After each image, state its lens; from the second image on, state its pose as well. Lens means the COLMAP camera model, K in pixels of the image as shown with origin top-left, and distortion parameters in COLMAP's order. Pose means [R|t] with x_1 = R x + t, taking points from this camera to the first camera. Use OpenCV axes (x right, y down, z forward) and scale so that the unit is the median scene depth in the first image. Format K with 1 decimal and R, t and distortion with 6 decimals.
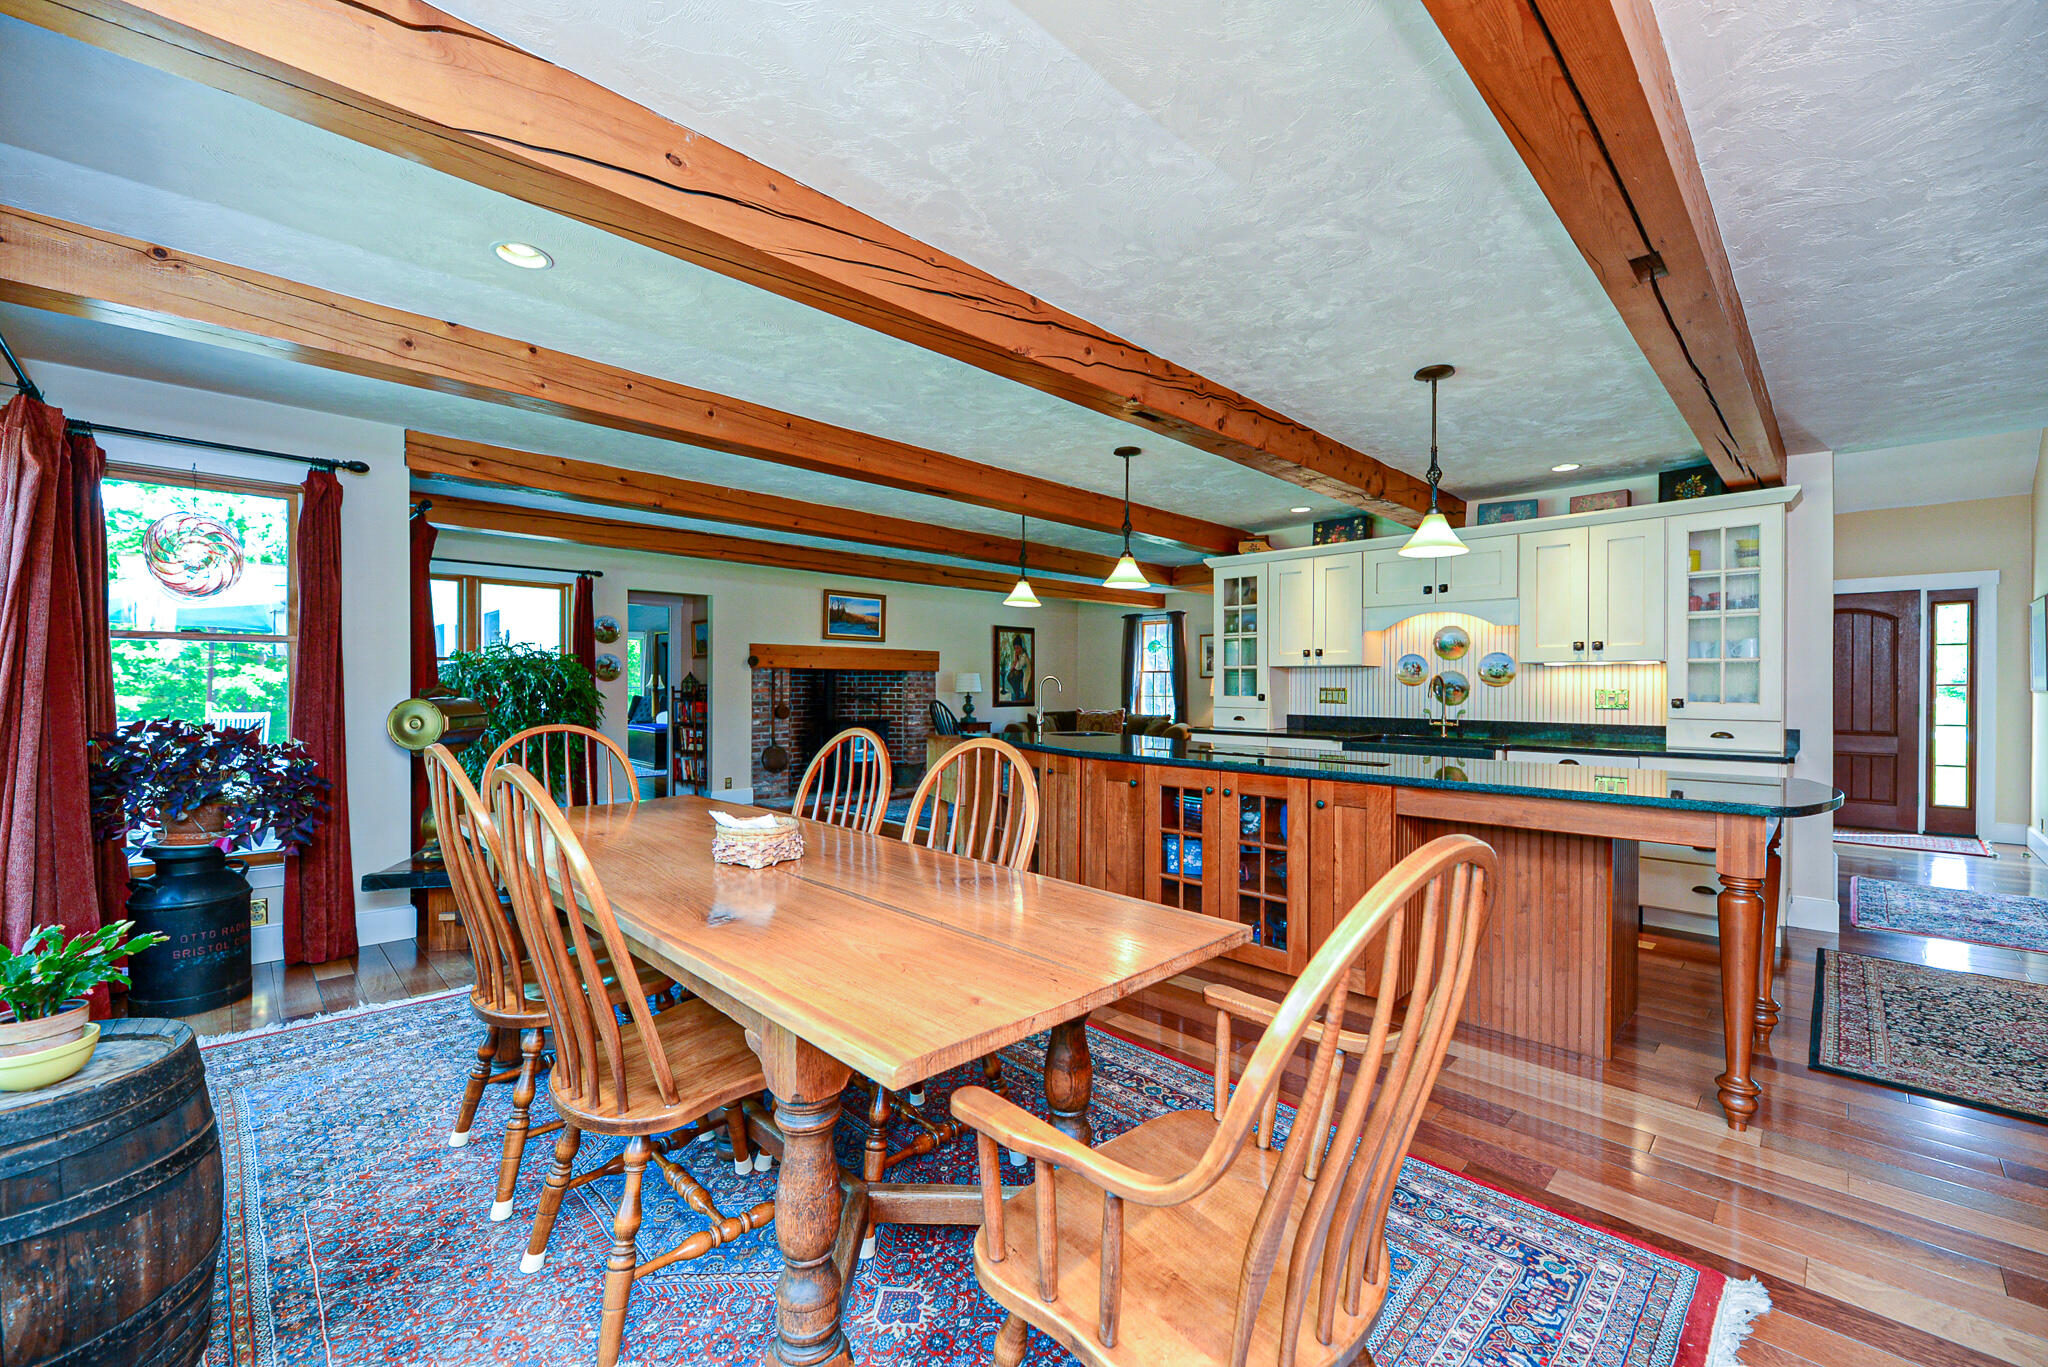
lens RADIAL K [[828.0, 0, 1023.0], [0, 828.0, 688.3], [0, 0, 1]] dist [0.000581, -0.001682]
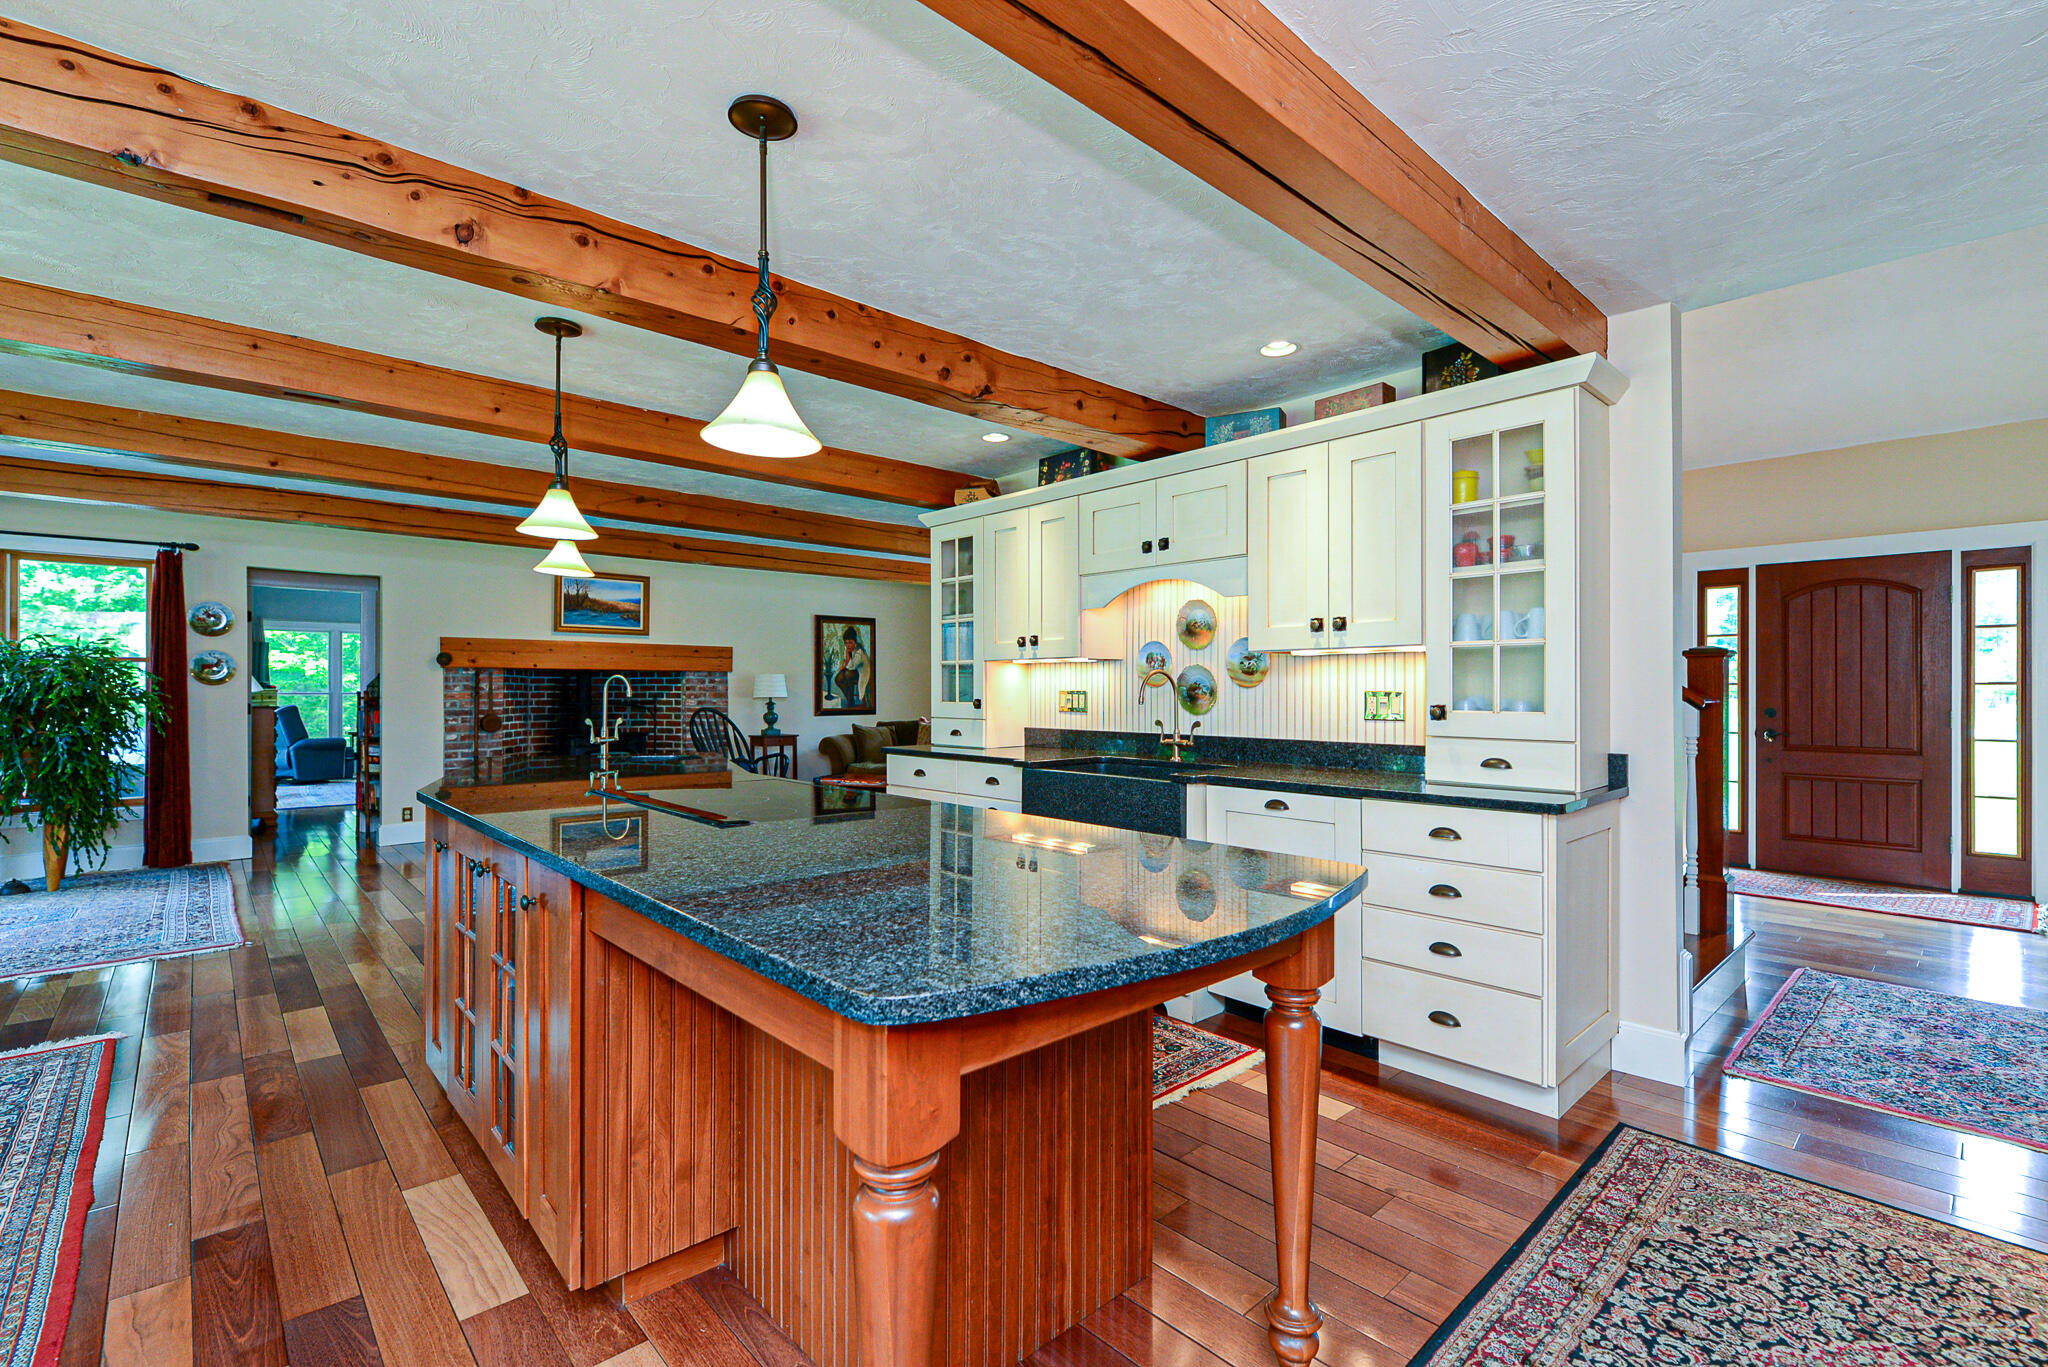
lens RADIAL K [[912.2, 0, 1026.2], [0, 912.2, 687.8], [0, 0, 1]] dist [0.000017, 0.000958]
pose [[0.999313, -0.003636, -0.036886, 0.333895], [0.003440, 0.999980, -0.005356, 0.001326], [0.036905, 0.005225, 0.999305, 0.193645]]
